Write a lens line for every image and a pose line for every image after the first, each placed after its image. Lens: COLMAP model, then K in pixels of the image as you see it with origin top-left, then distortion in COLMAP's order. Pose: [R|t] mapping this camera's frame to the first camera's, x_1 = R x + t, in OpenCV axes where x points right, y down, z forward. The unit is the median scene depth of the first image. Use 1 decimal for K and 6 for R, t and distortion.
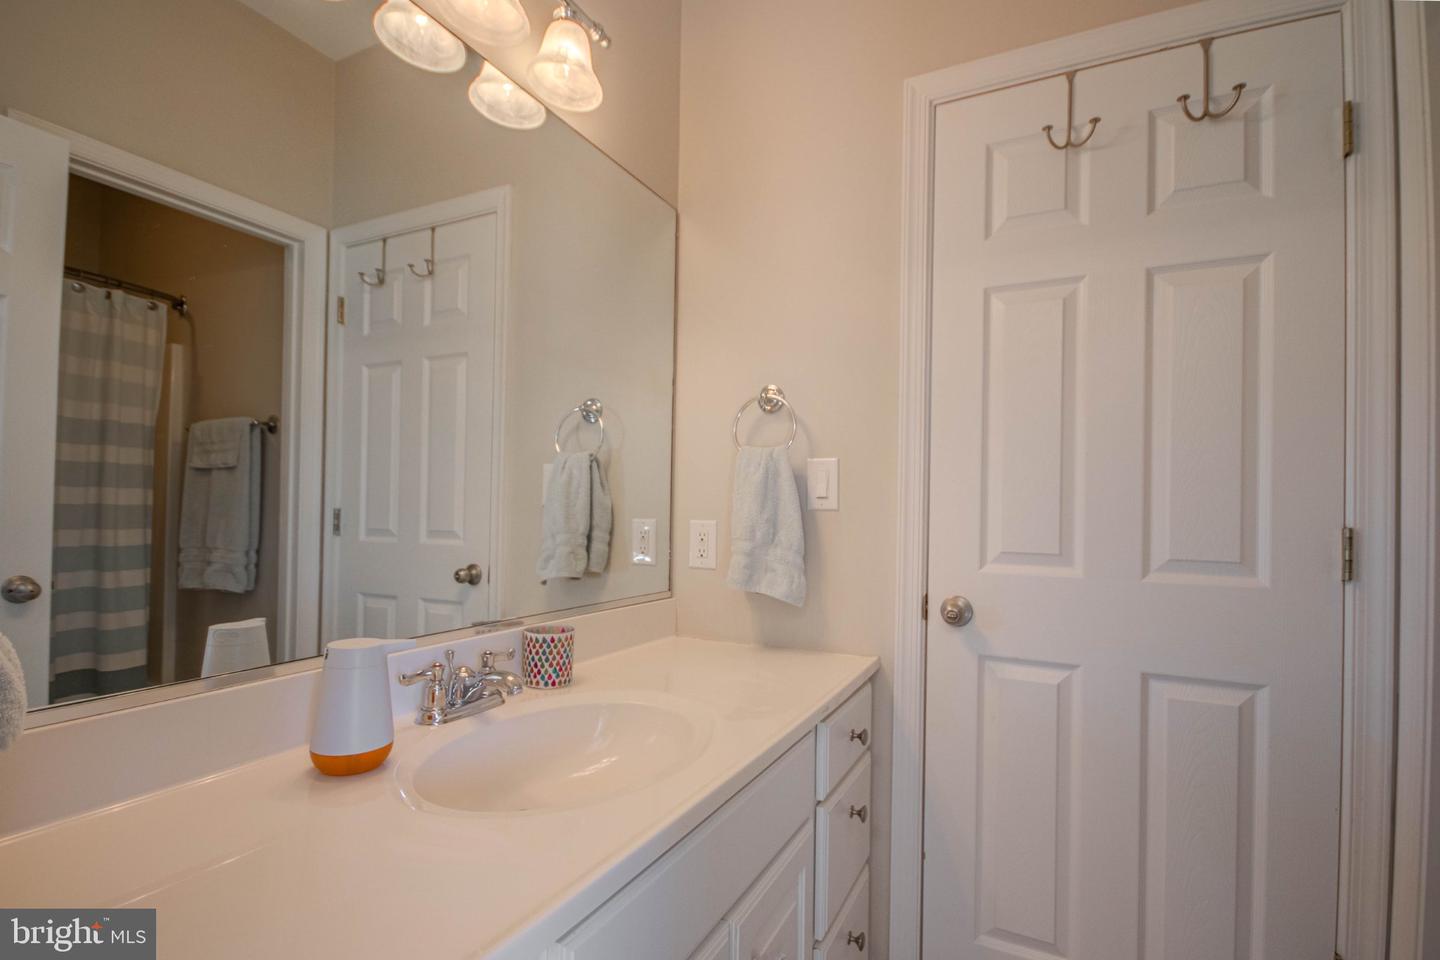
lens RADIAL K [[682.3, 0, 722.6], [0, 682.3, 494.9], [0, 0, 1]] dist [0.013366, -0.011958]
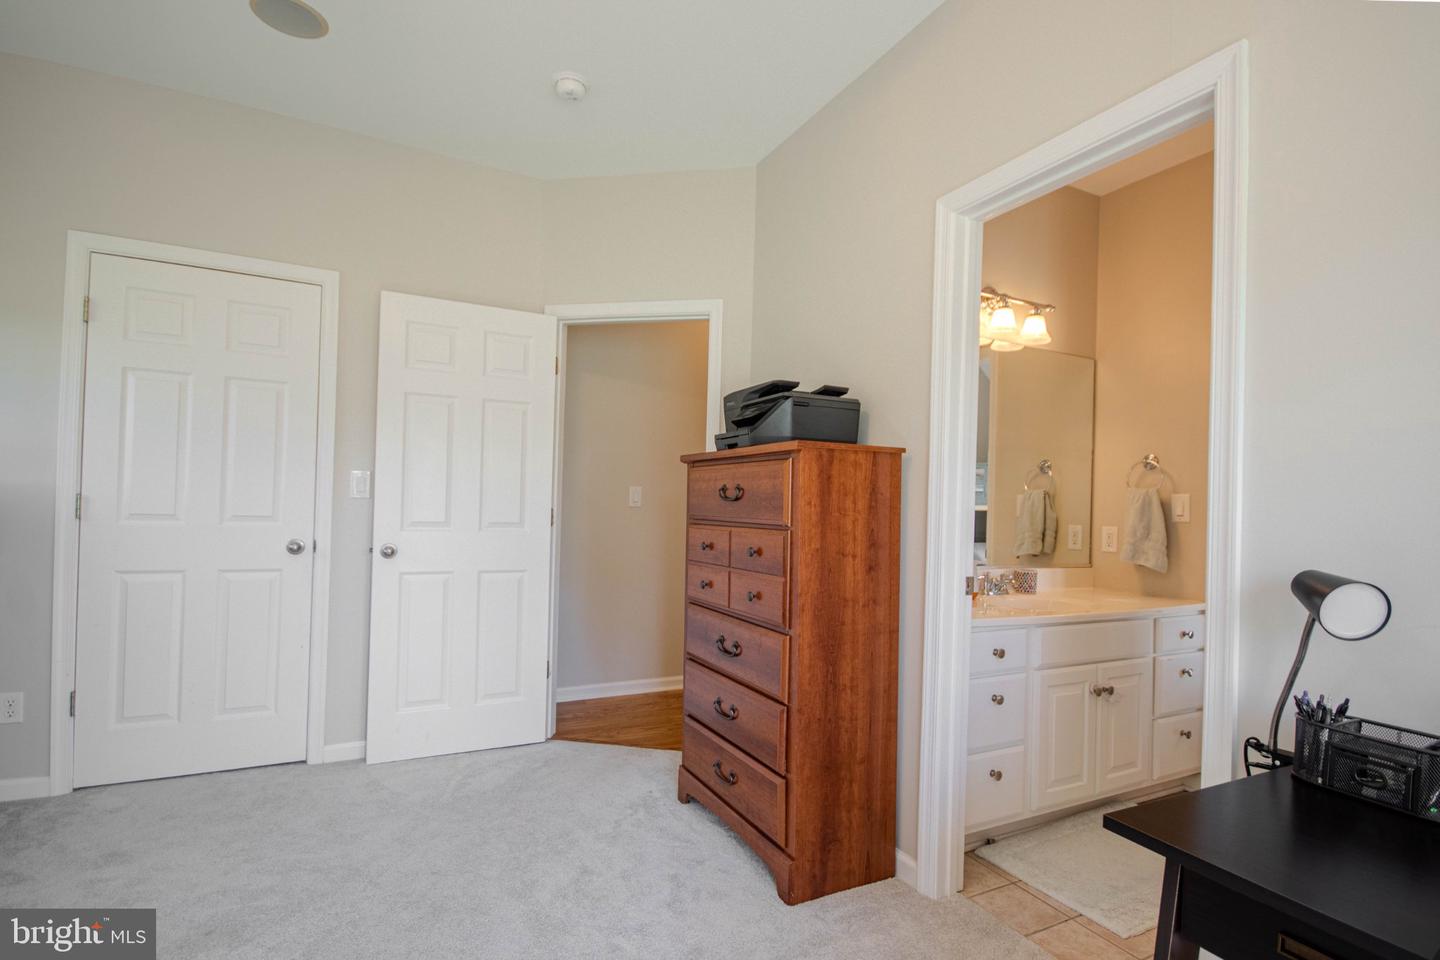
lens RADIAL K [[682.3, 0, 721.3], [0, 682.3, 492.6], [0, 0, 1]] dist [0.013366, -0.011958]
pose [[0.807976, -0.002403, -0.589210, 0.221297], [-0.007476, 0.999869, -0.014329, -0.021639], [0.589167, 0.015983, 0.807853, -1.172309]]
